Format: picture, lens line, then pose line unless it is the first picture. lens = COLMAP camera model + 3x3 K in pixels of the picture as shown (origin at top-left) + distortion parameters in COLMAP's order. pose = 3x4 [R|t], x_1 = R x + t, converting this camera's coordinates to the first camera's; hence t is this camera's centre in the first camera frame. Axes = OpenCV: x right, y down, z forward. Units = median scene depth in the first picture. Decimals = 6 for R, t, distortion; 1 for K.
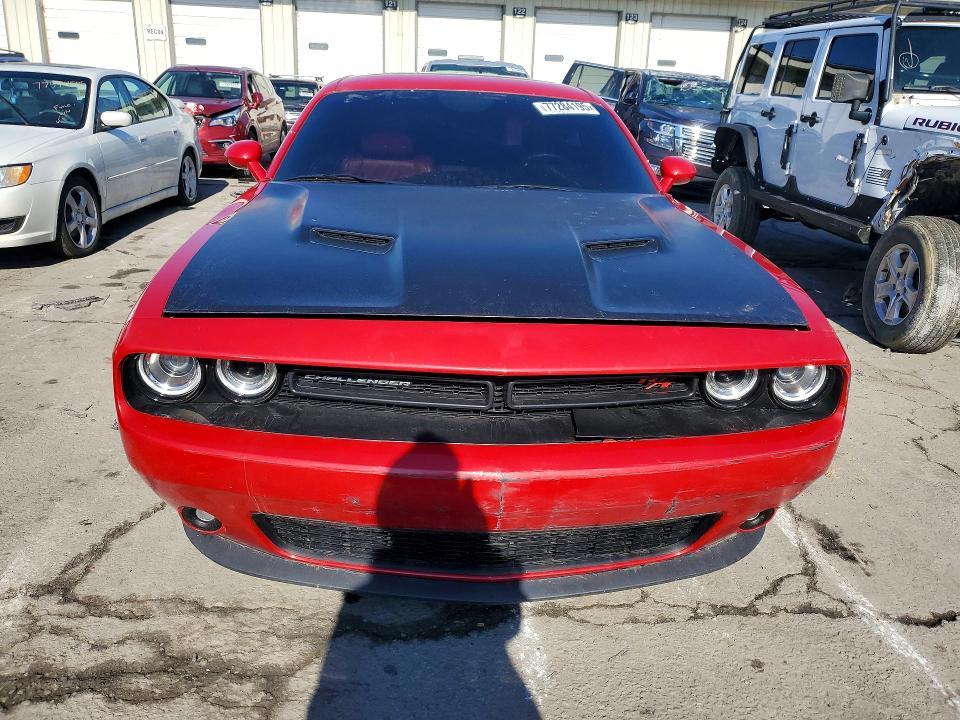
lens RADIAL K [[769.9, 0, 480.0], [0, 769.9, 360.0], [0, 0, 1]] dist [0.095646, -0.167354]
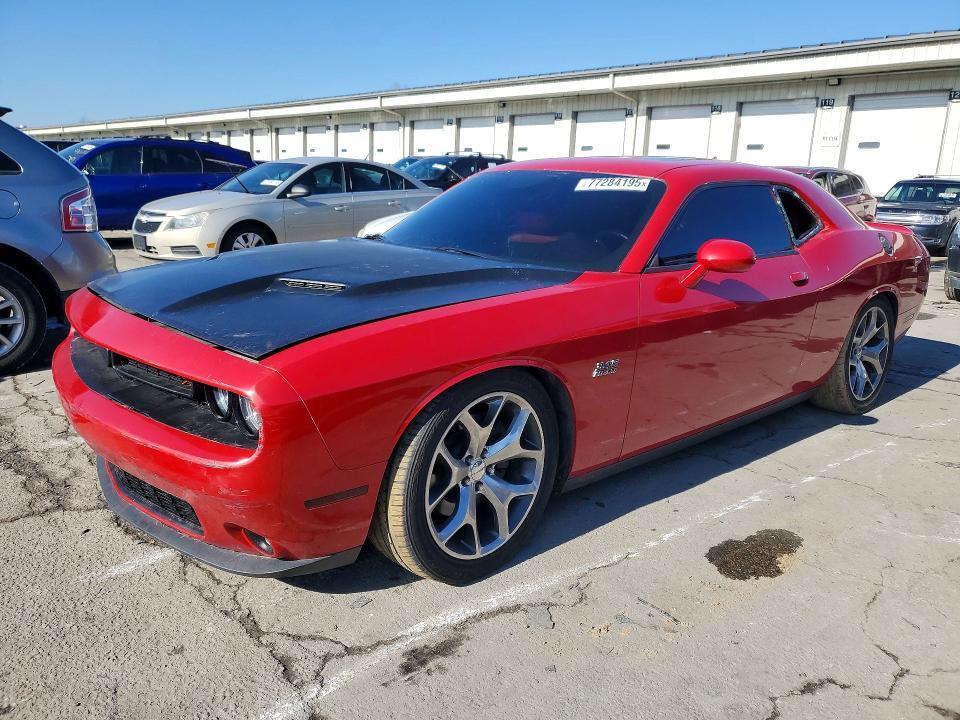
lens RADIAL K [[721.5, 0, 480.0], [0, 721.5, 360.0], [0, 0, 1]] dist [0.007709, -0.002357]
pose [[0.612820, 0.179235, -0.769627, 1.159426], [-0.257249, 0.966135, 0.020162, -0.145733], [0.747177, 0.185631, 0.638175, 0.462281]]
